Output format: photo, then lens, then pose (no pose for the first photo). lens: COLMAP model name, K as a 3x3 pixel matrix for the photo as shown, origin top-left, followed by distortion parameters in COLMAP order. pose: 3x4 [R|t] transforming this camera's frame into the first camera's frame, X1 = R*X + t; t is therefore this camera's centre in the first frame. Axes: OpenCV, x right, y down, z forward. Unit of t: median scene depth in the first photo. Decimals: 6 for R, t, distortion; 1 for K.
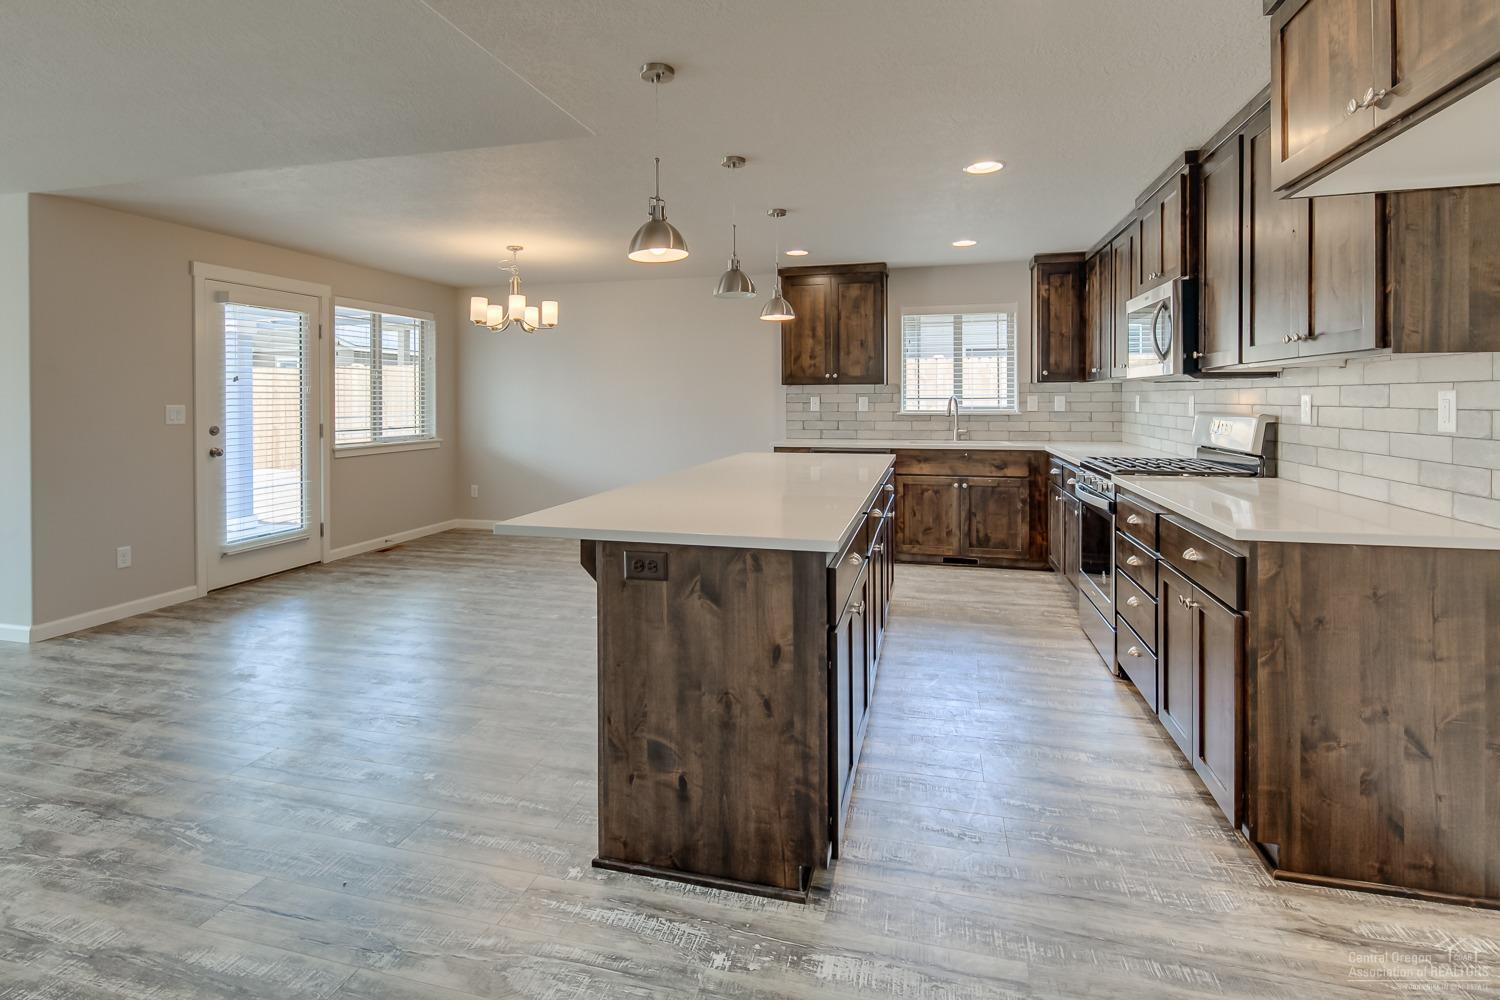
lens RADIAL K [[734.7, 0, 733.8], [0, 734.7, 402.4], [0, 0, 1]] dist [0.001846, -0.003555]
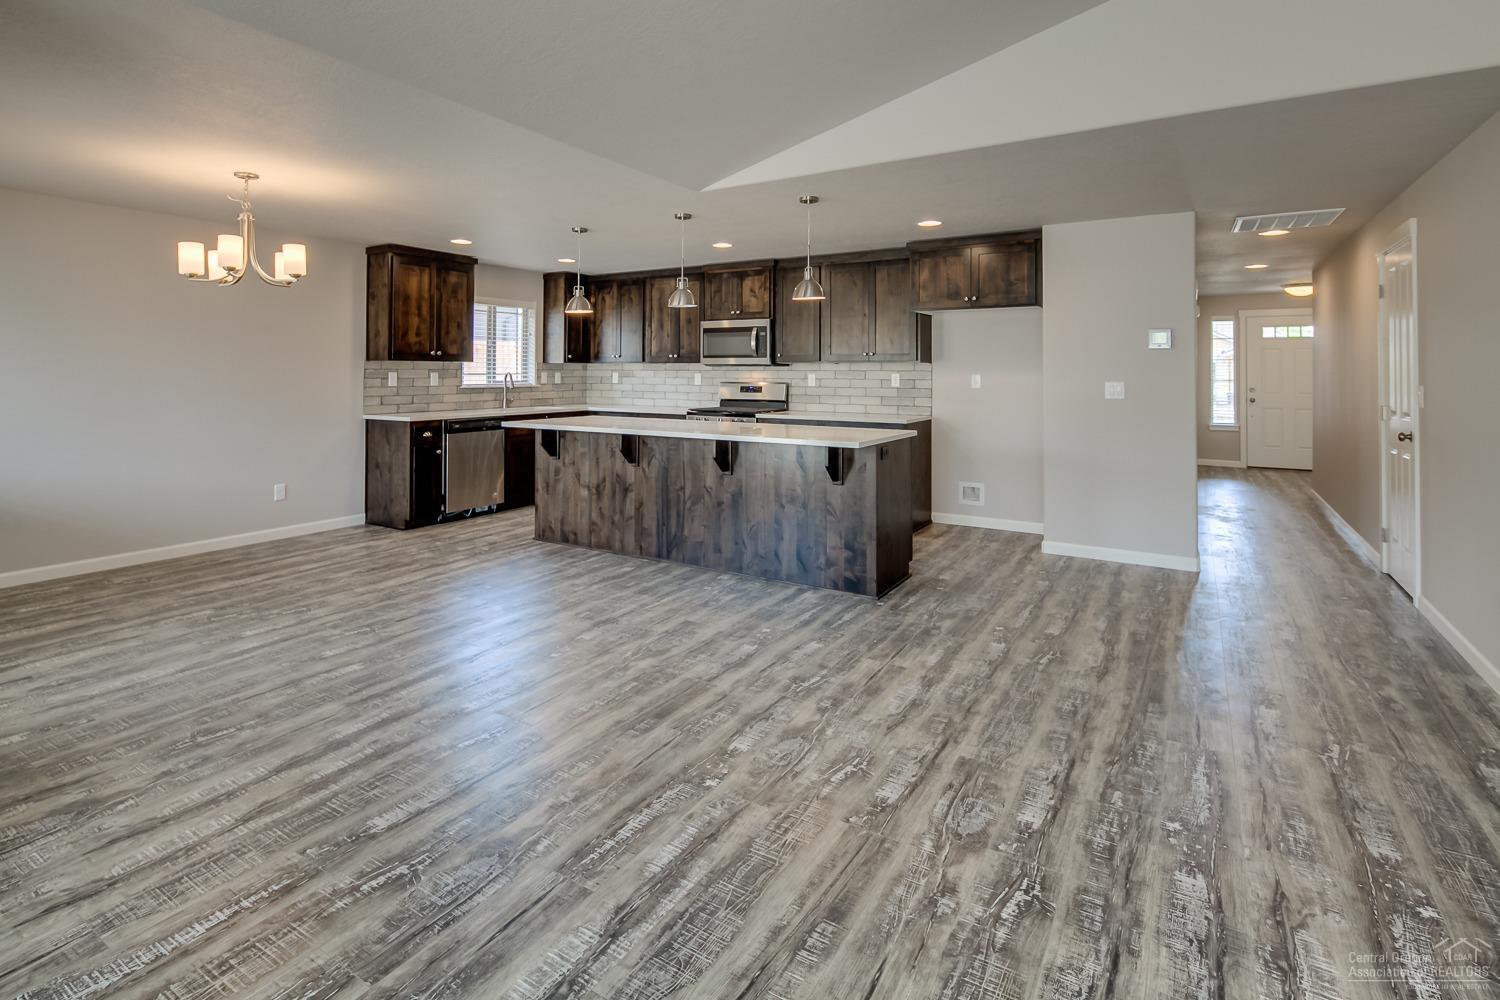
lens RADIAL K [[734.7, 0, 746.4], [0, 734.7, 397.3], [0, 0, 1]] dist [0.001846, -0.003555]
pose [[0.286091, -0.029800, 0.957739, -0.836519], [0.000906, 0.999524, 0.030830, -0.004697], [-0.958202, -0.007953, 0.285982, 0.274892]]
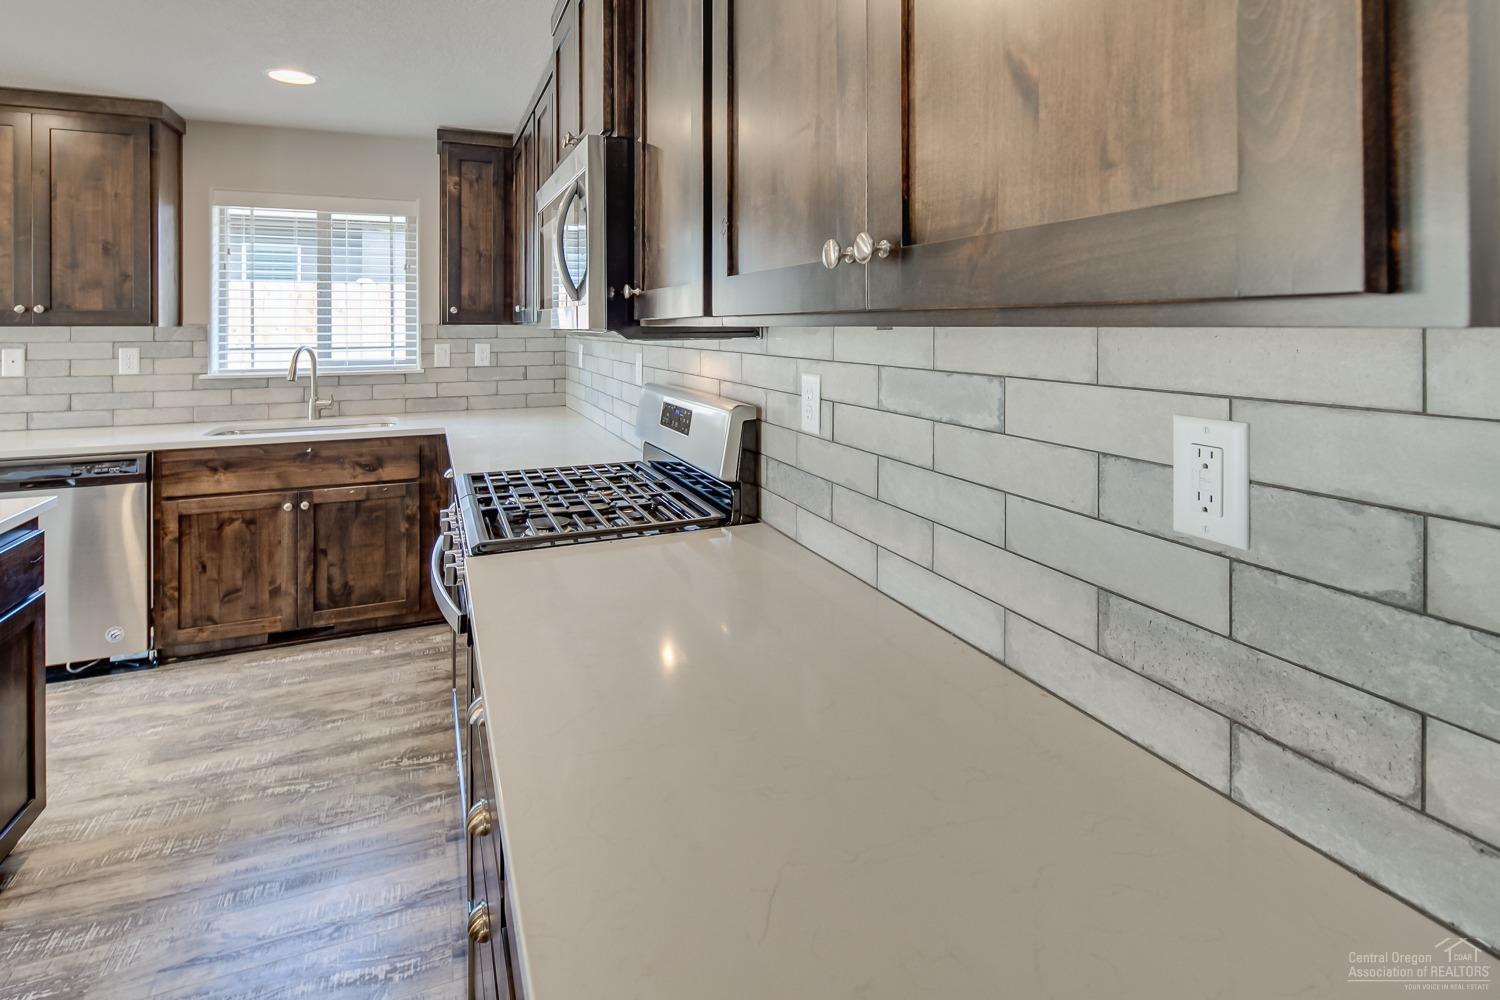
lens RADIAL K [[734.7, 0, 742.4], [0, 734.7, 323.0], [0, 0, 1]] dist [0.001846, -0.003555]
pose [[0.786637, 0.003407, 0.617406, 0.224640], [0.002706, 0.999956, -0.008965, -0.022625], [-0.617410, 0.008723, 0.786593, 0.331130]]
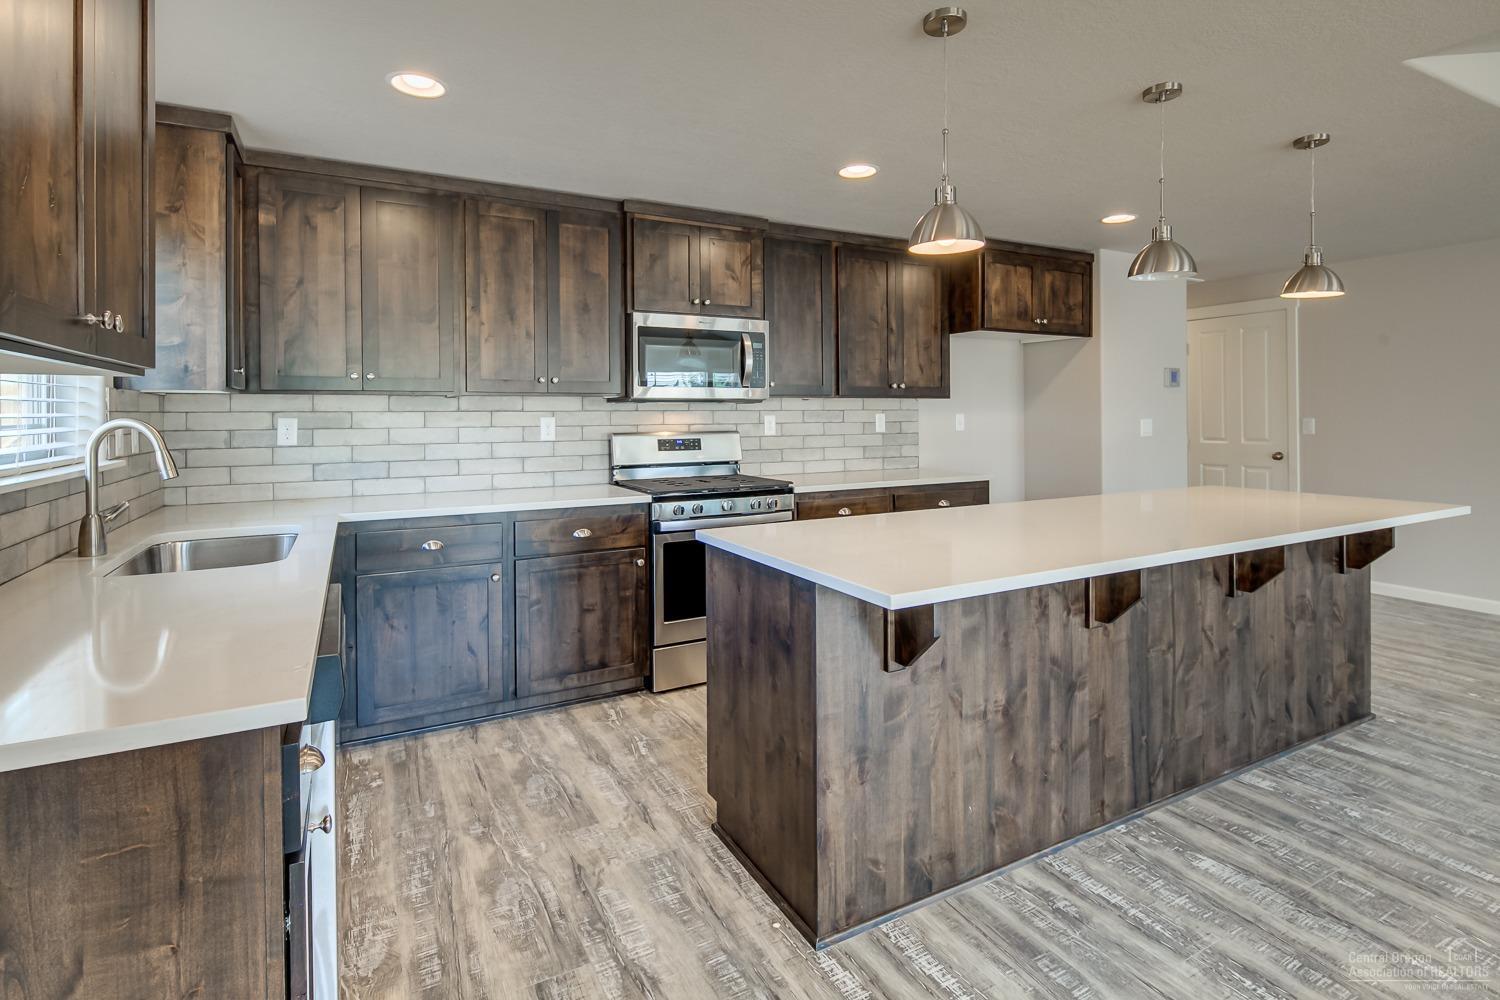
lens RADIAL K [[734.7, 0, 734.6], [0, 734.7, 430.7], [0, 0, 1]] dist [0.001846, -0.003555]
pose [[-0.681311, -0.010360, 0.731921, -0.144097], [0.011123, 0.999638, 0.024504, -0.009348], [-0.731910, 0.024836, -0.680949, 1.100562]]
